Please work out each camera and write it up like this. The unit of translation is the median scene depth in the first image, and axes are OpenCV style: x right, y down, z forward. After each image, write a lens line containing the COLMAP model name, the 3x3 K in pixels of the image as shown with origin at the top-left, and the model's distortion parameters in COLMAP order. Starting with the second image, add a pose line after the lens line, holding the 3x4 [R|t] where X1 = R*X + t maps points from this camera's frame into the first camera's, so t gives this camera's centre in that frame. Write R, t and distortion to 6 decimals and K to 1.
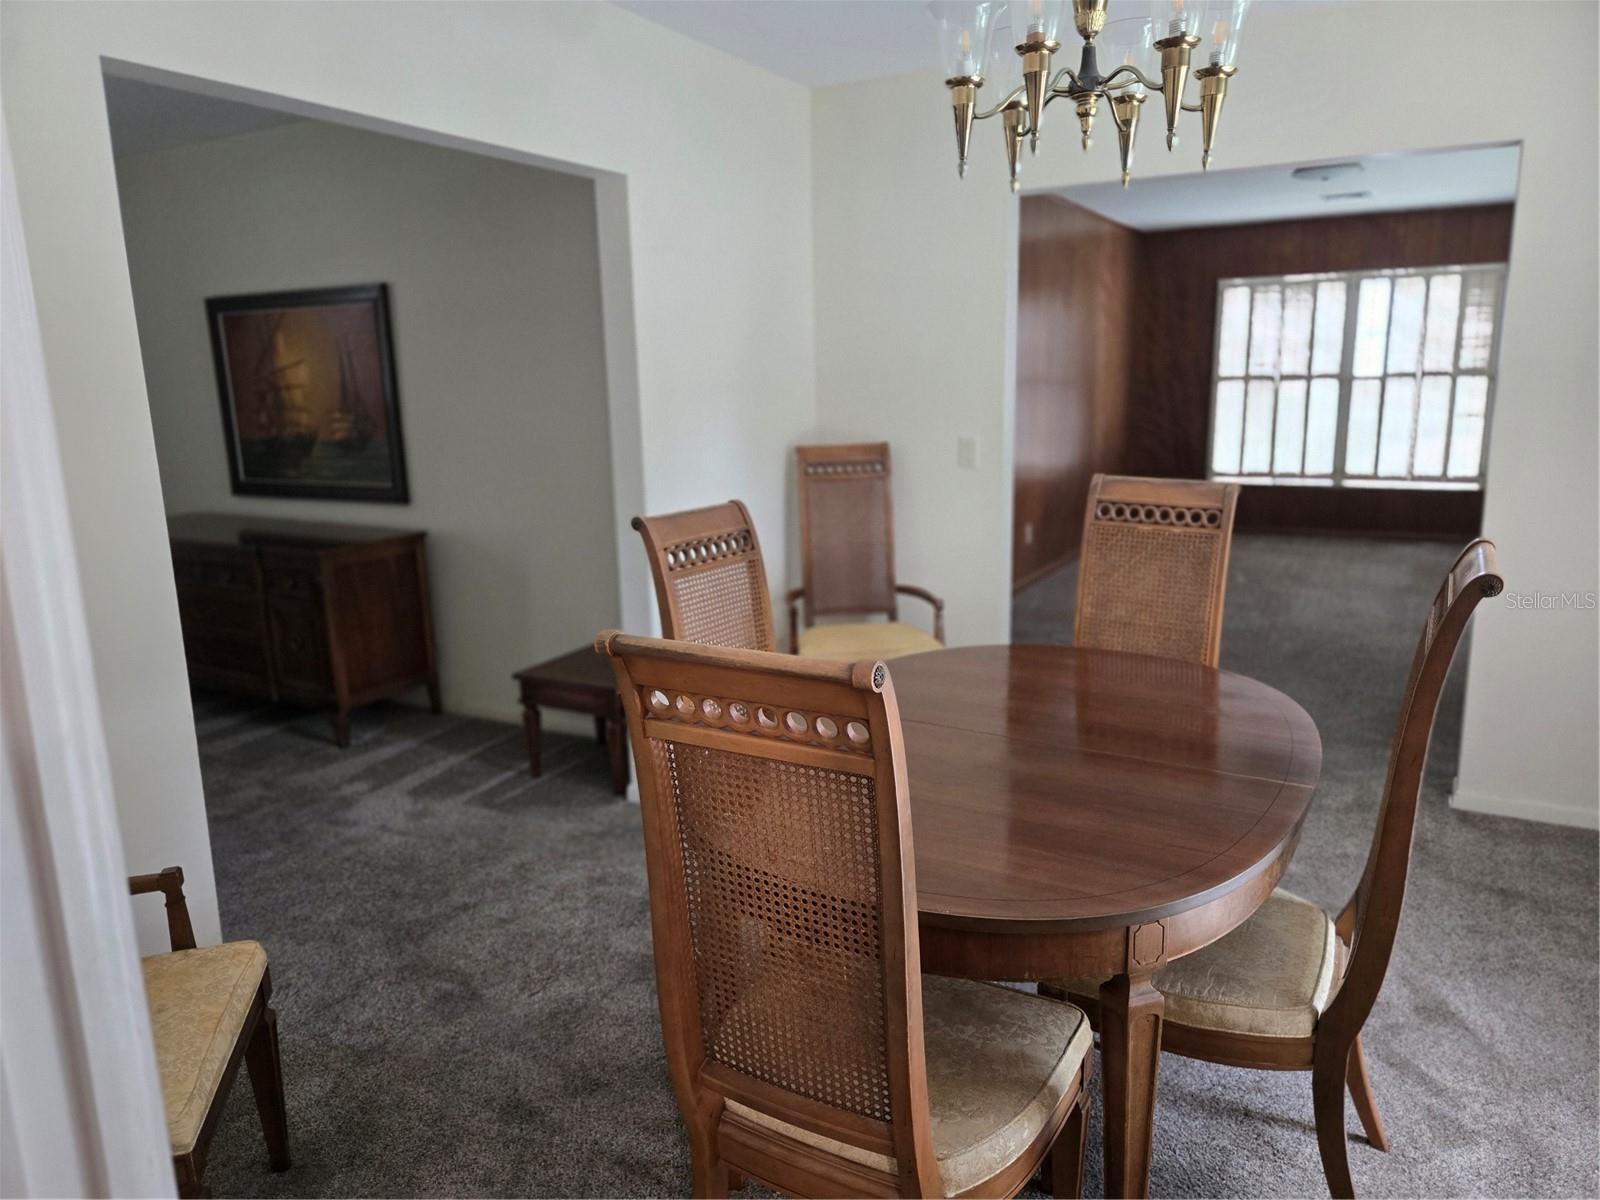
lens RADIAL K [[1086.1, 0, 796.8], [0, 1086.1, 588.5], [0, 0, 1]] dist [0.045581, -0.041338]
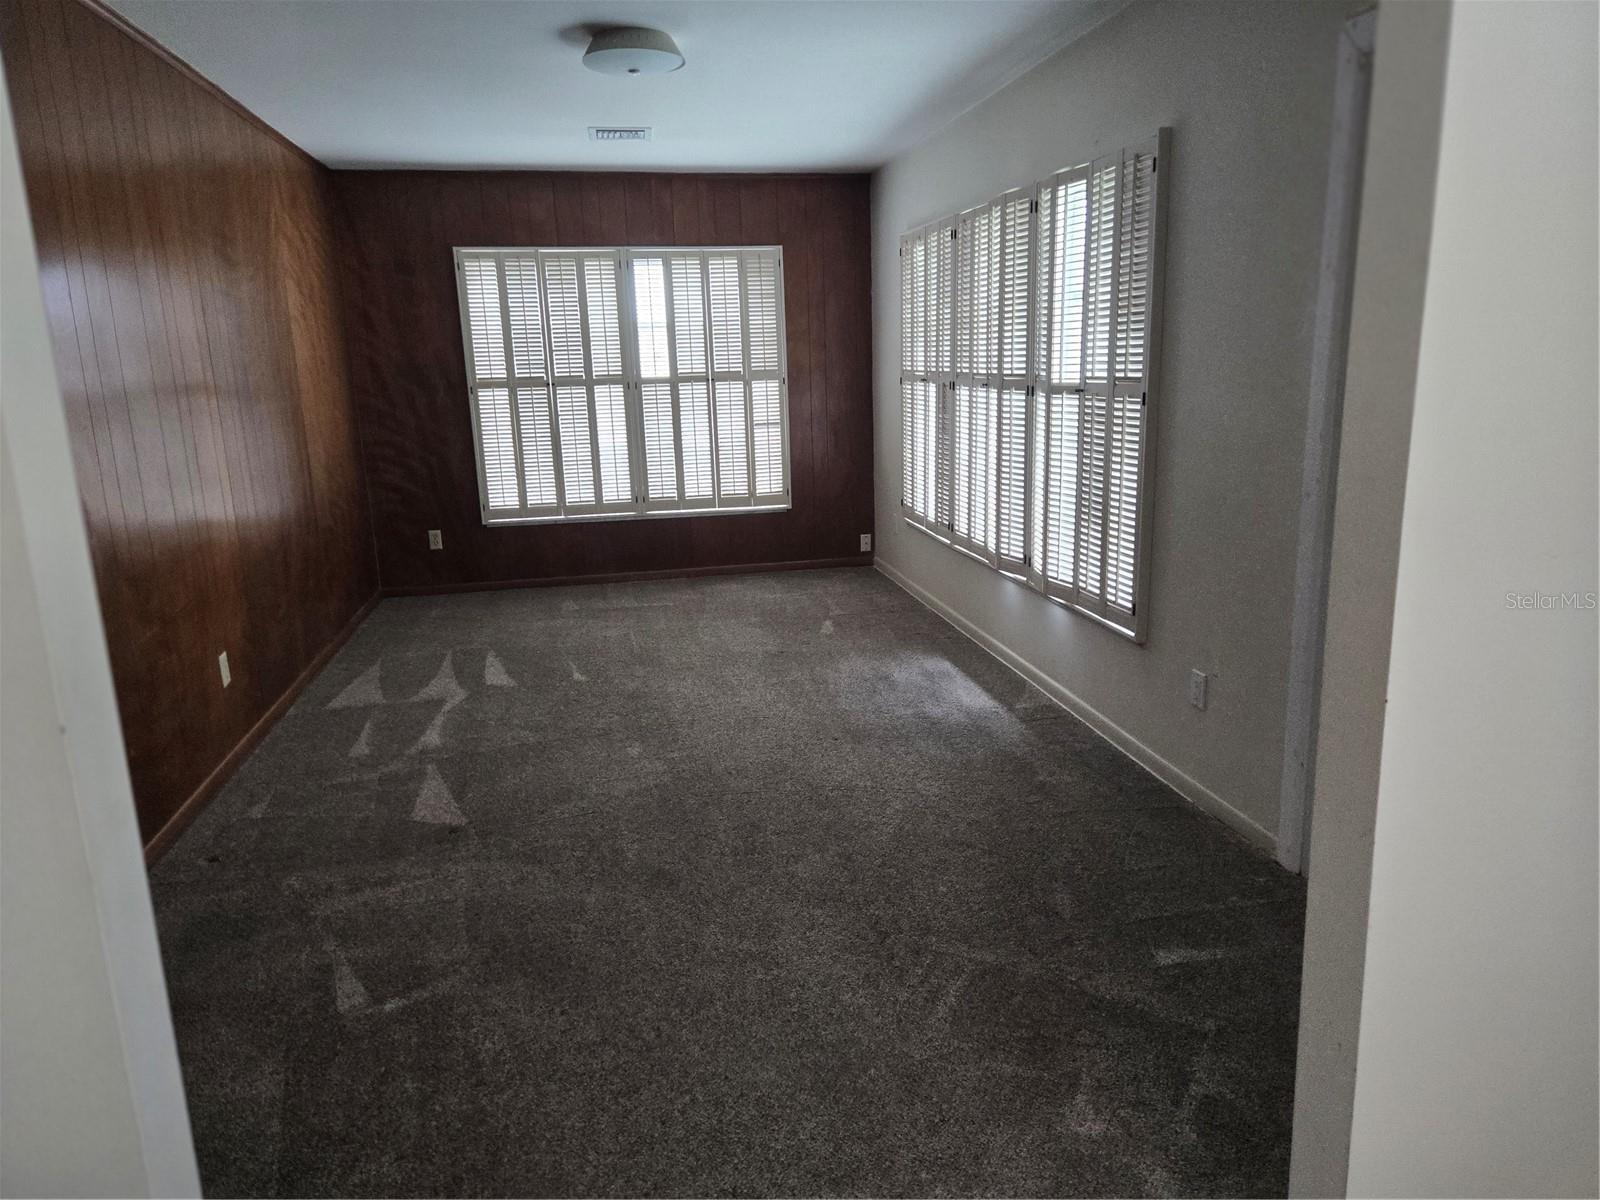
lens RADIAL K [[1086.1, 0, 829.3], [0, 1086.1, 621.4], [0, 0, 1]] dist [0.045581, -0.041338]
pose [[0.756340, -0.153455, 0.635925, 0.076112], [0.137310, 0.987683, 0.075028, -0.058948], [-0.639606, 0.030572, 0.768095, 0.299444]]
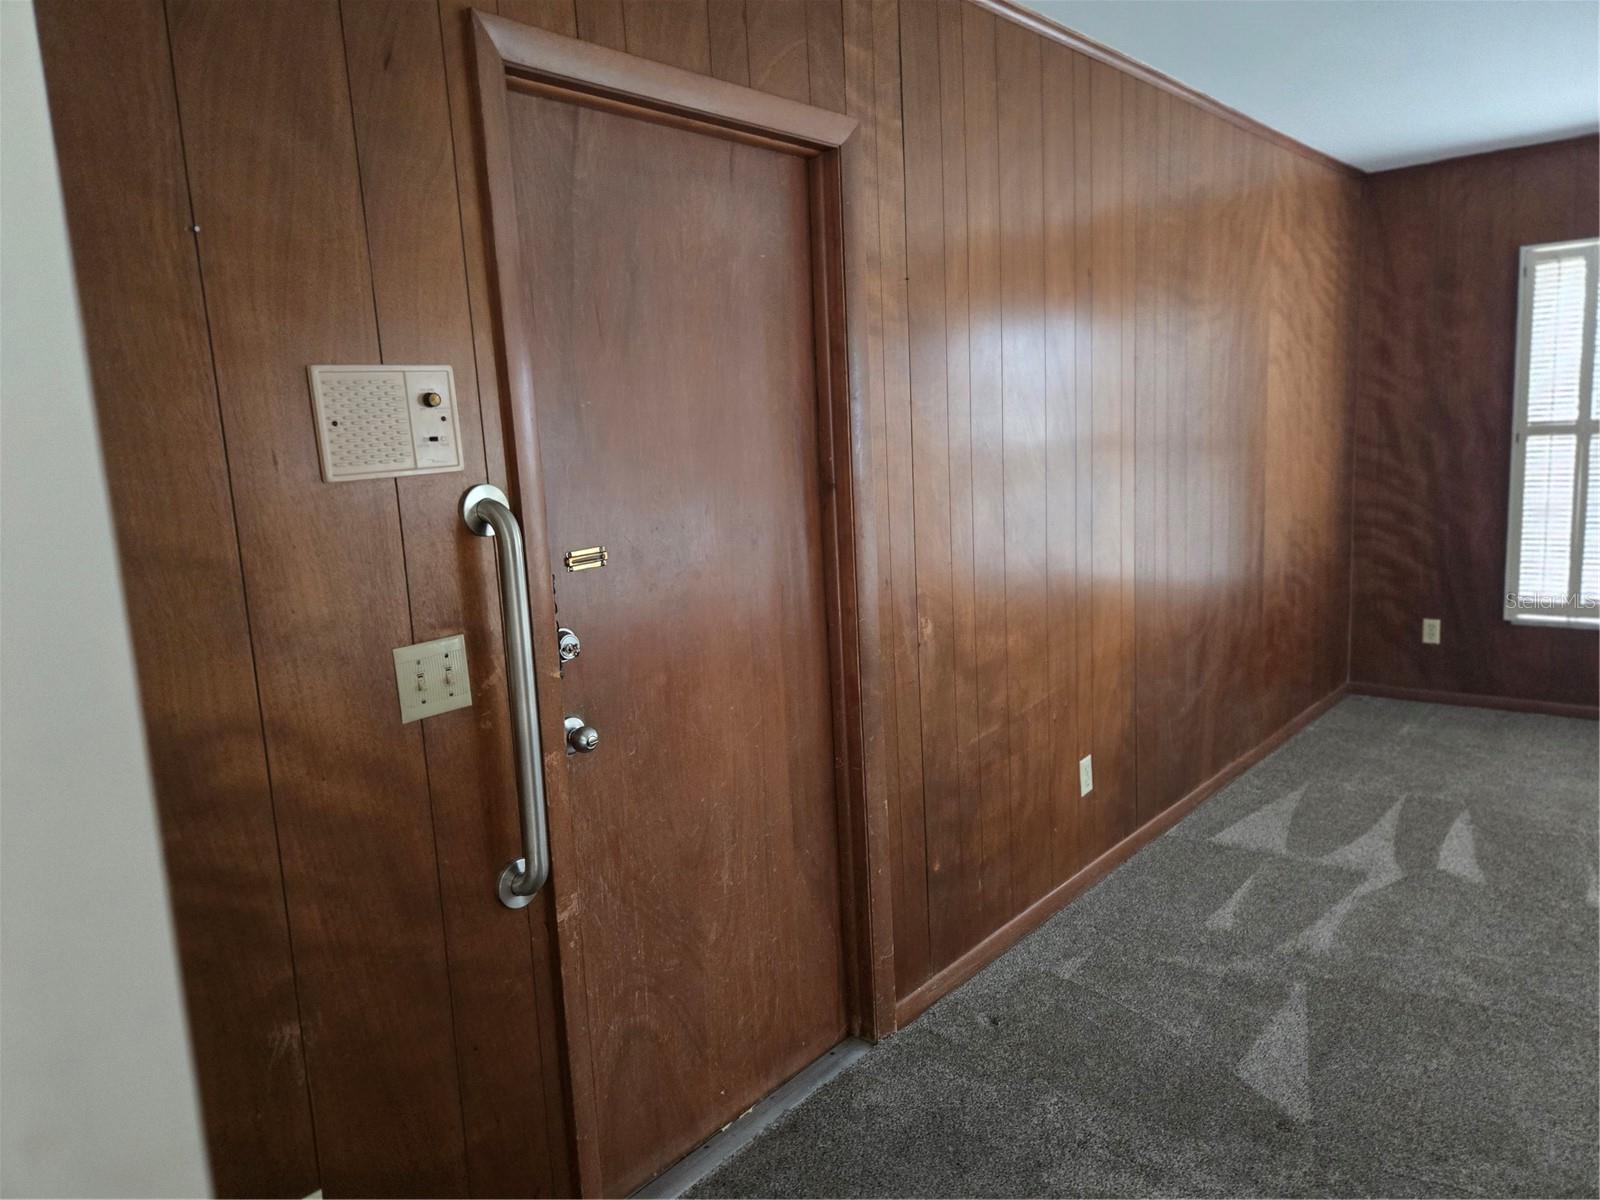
lens RADIAL K [[1086.1, 0, 786.0], [0, 1086.1, 596.5], [0, 0, 1]] dist [0.045581, -0.041338]
pose [[0.973827, 0.004665, -0.227243, 0.163338], [-0.013165, 0.999268, -0.035907, -0.090269], [0.226909, 0.037959, 0.973176, 0.415598]]
